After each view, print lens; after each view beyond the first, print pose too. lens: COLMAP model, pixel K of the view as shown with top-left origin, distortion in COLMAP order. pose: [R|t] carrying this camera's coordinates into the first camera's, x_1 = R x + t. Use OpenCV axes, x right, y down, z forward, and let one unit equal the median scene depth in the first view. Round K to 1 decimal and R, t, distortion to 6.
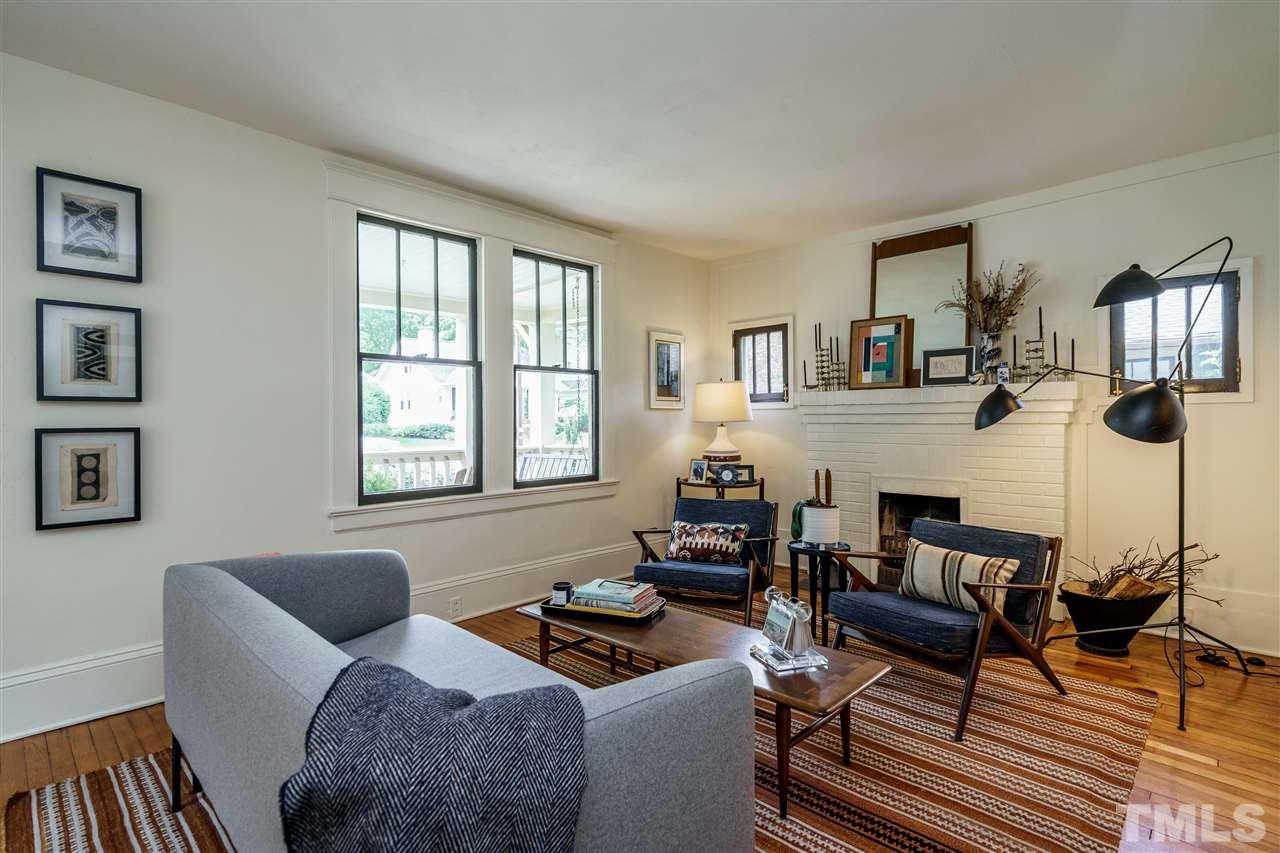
lens RADIAL K [[635.4, 0, 643.7], [0, 635.4, 421.6], [0, 0, 1]] dist [0.006588, -0.000024]
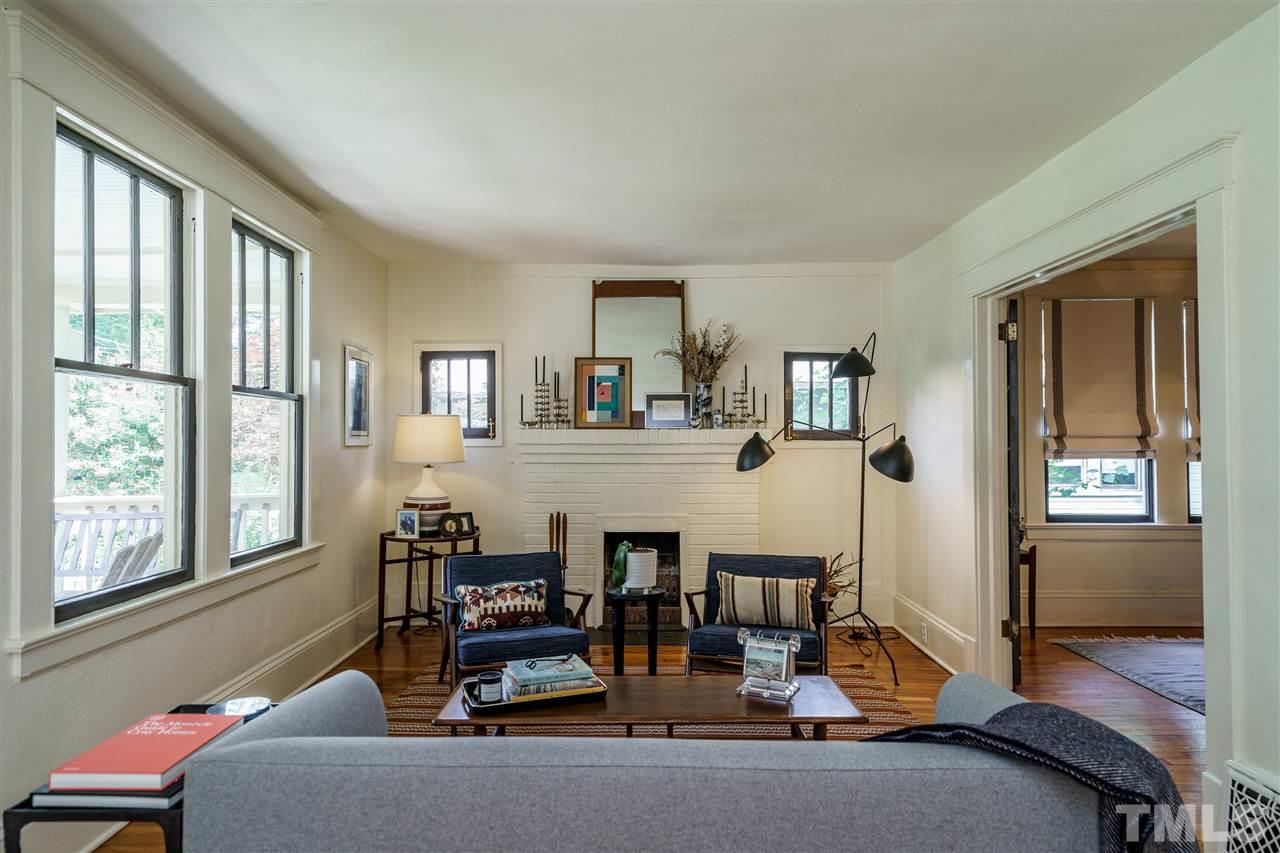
lens RADIAL K [[764.1, 0, 638.6], [0, 764.1, 436.1], [0, 0, 1]] dist [0.031230, -0.000831]
pose [[0.717862, 0.011715, 0.696087, -0.449489], [-0.003068, 0.999902, -0.013664, -0.024722], [-0.696179, 0.007673, 0.717827, 0.106021]]
